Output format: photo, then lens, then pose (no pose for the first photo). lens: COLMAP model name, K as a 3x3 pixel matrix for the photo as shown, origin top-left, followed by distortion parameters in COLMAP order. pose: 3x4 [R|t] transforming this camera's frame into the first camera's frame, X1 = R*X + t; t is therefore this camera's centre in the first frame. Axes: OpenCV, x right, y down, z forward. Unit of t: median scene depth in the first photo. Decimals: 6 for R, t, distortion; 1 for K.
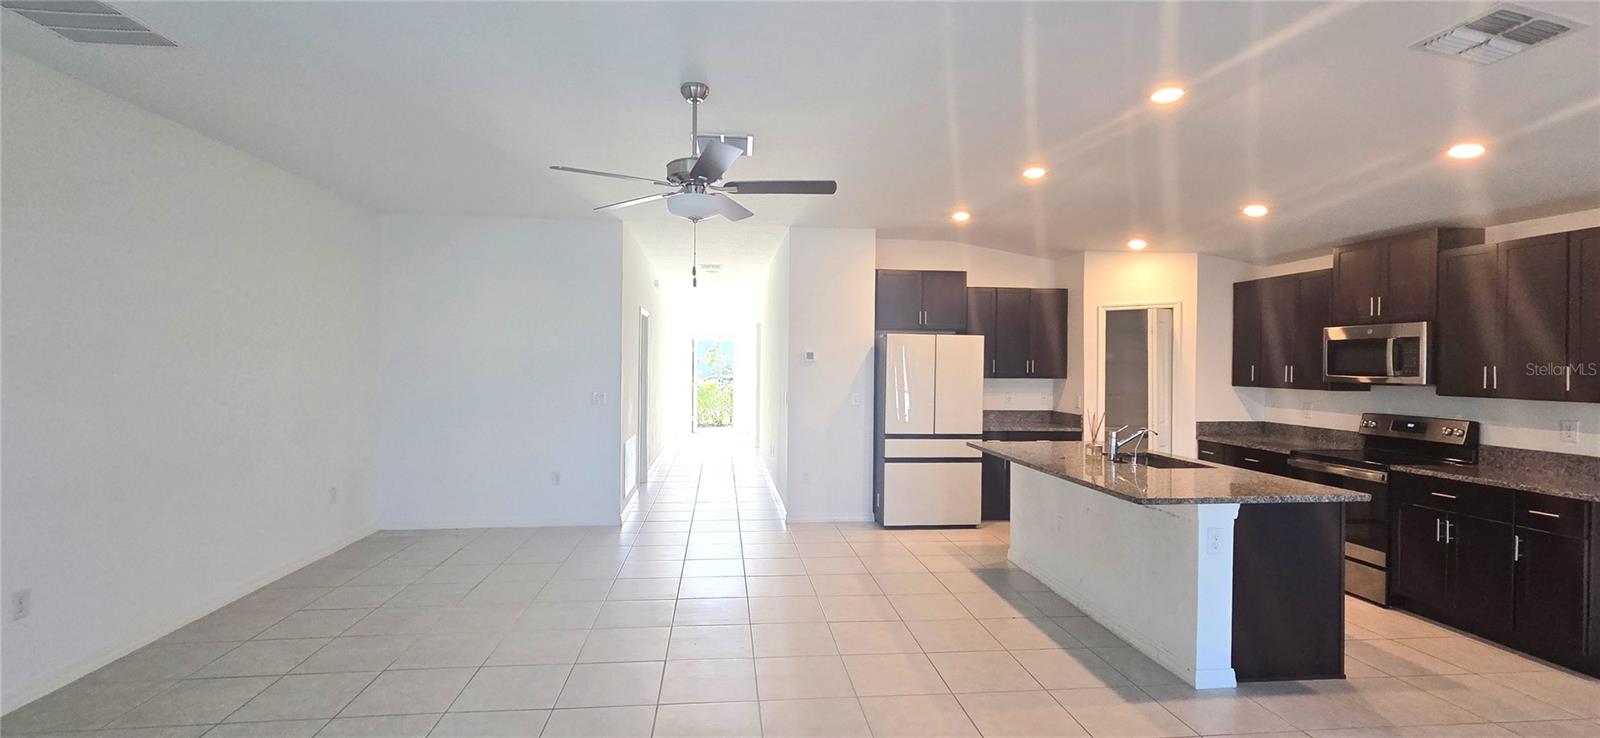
lens RADIAL K [[683.0, 0, 792.1], [0, 683.0, 366.5], [0, 0, 1]] dist [0.003732, 0.000001]
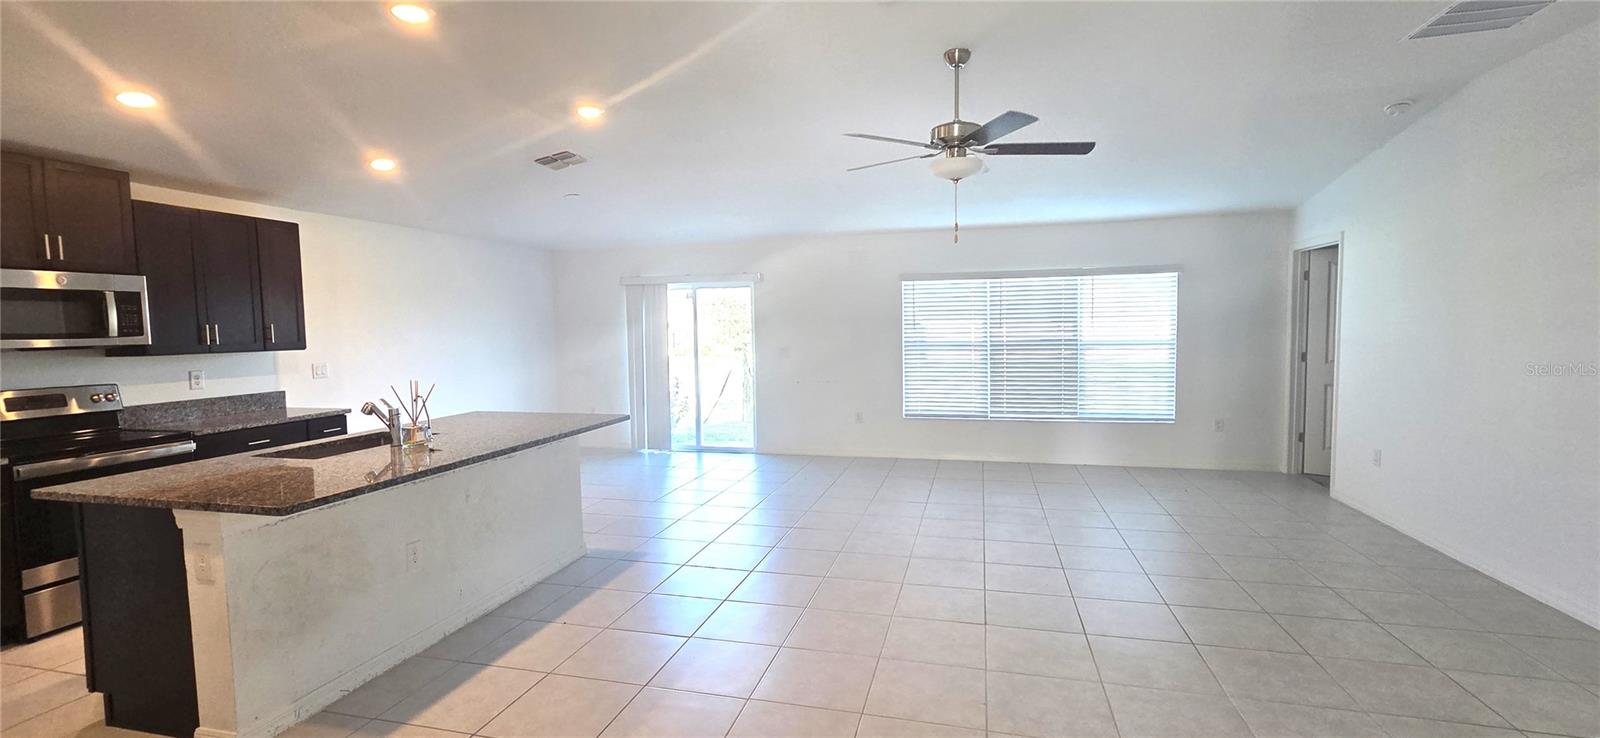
lens RADIAL K [[683.0, 0, 791.2], [0, 683.0, 367.0], [0, 0, 1]] dist [0.003732, 0.000001]
pose [[-0.930323, -0.015972, 0.366392, -0.227741], [0.010133, 0.997550, 0.069215, 0.001272], [-0.366600, 0.068105, -0.927883, 1.615780]]
